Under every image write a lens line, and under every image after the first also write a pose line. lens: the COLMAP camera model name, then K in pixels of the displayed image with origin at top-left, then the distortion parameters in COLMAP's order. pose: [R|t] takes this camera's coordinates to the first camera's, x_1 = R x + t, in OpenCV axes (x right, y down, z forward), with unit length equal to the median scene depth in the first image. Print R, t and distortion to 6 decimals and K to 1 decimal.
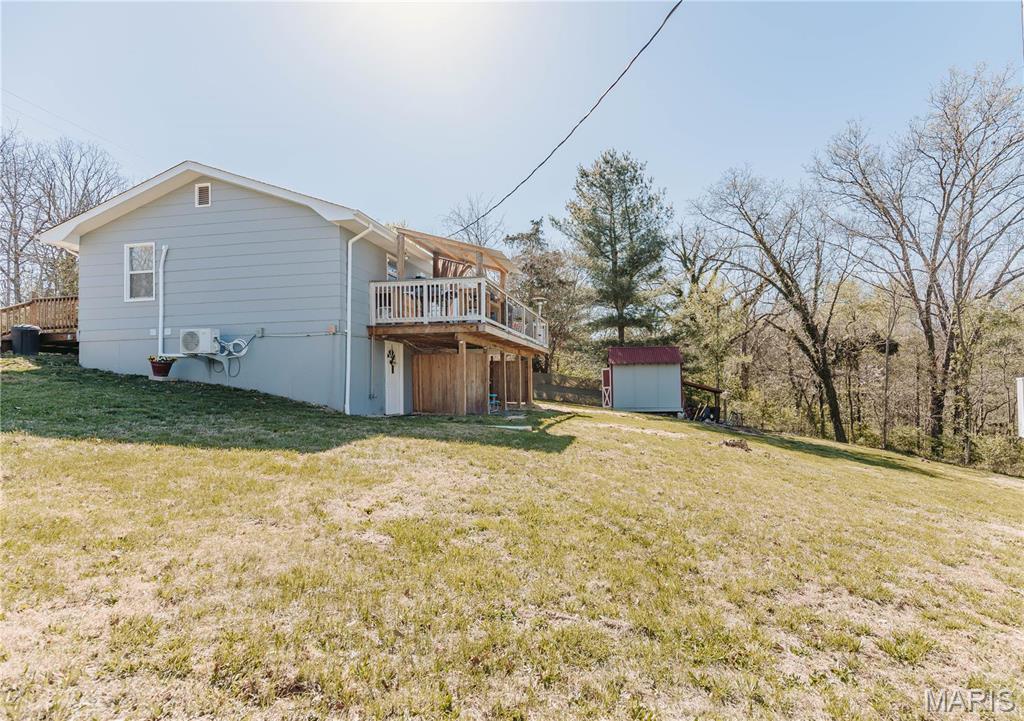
lens RADIAL K [[494.1, 0, 542.3], [0, 494.1, 366.9], [0, 0, 1]] dist [0.004611, -0.000383]
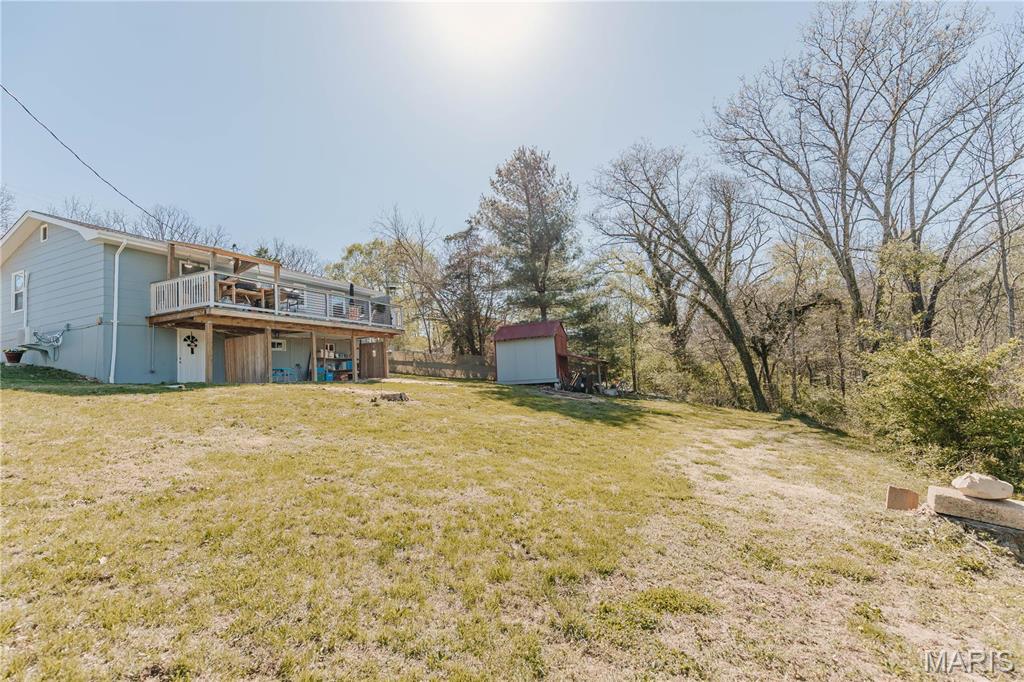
lens RADIAL K [[459.6, 0, 510.3], [0, 459.6, 343.6], [0, 0, 1]] dist [0.007751, -0.001504]
pose [[0.967450, -0.063724, -0.244909, 0.687004], [0.054854, 0.997573, -0.042878, 0.072685], [0.247047, 0.028048, 0.968597, 0.048423]]
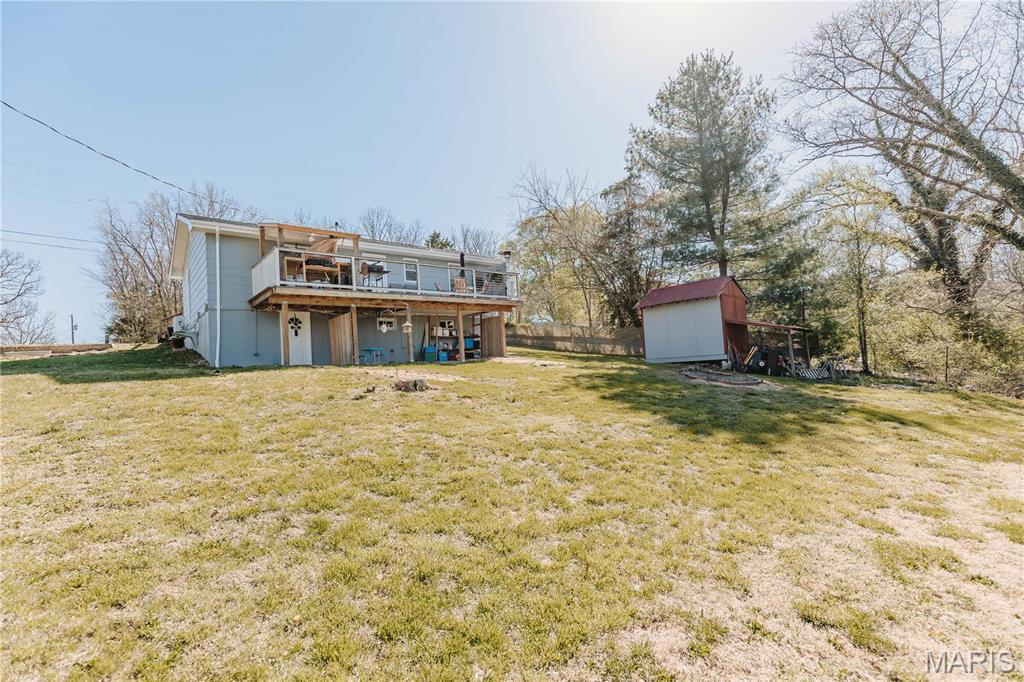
lens RADIAL K [[459.6, 0, 516.9], [0, 459.6, 343.4], [0, 0, 1]] dist [0.007751, -0.001504]
pose [[0.766704, -0.071517, -0.638005, 0.785906], [0.076544, 0.996870, -0.019759, 0.087662], [0.637422, -0.033687, 0.769778, 0.395683]]
